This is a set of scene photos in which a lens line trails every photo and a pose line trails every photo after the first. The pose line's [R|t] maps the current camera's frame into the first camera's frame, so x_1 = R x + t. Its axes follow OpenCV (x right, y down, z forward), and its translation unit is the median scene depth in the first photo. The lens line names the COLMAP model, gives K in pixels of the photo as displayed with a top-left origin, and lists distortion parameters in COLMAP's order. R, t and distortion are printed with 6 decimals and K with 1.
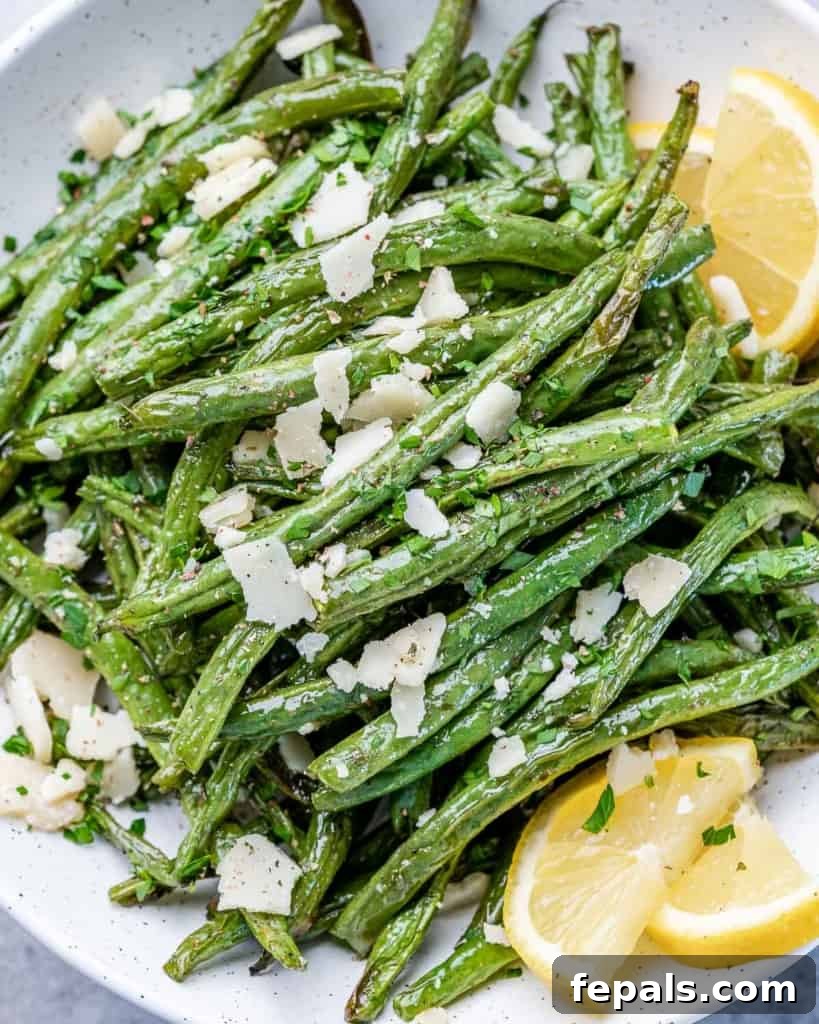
lens RADIAL K [[4217.2, 0, 422.4], [0, 4217.2, 541.4], [0, 0, 1]] dist [0.606543, 0.000000]
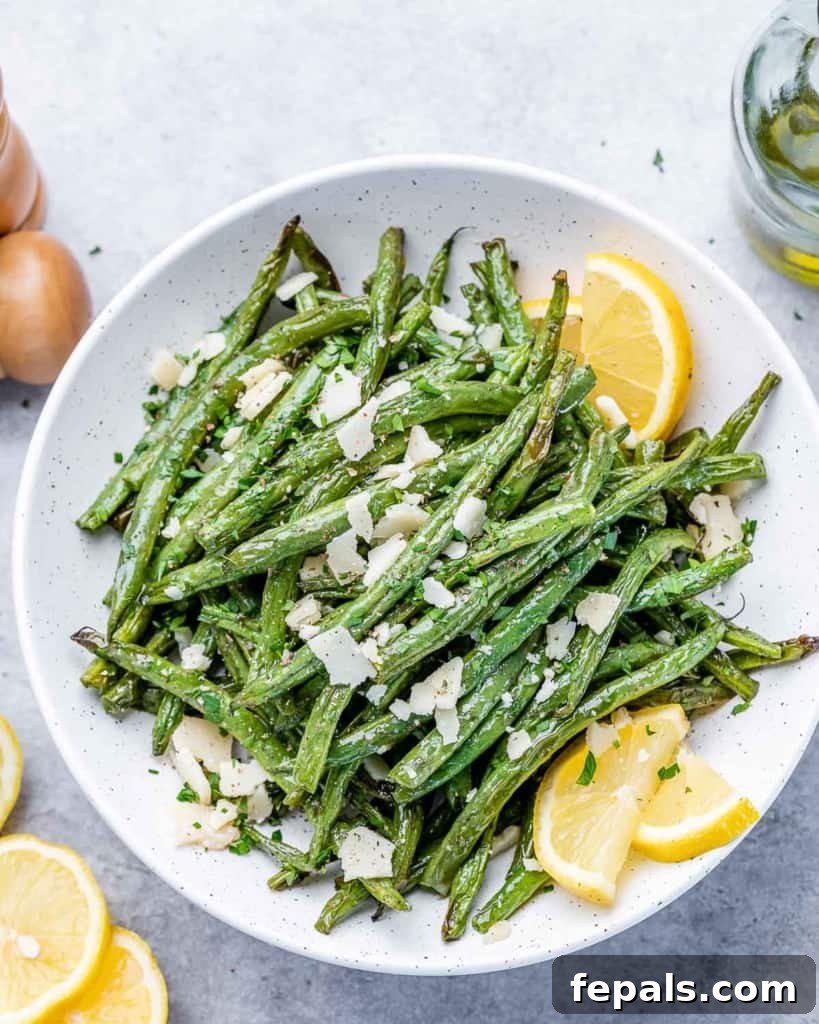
lens RADIAL K [[4217.2, 0, 419.2], [0, 4217.2, 536.5], [0, 0, 1]] dist [0.606543, 0.000000]
pose [[0.984385, -0.173972, 0.026836, -0.040853], [0.174118, 0.984720, -0.003190, -0.021822], [-0.025871, 0.007812, 0.999635, -0.470511]]
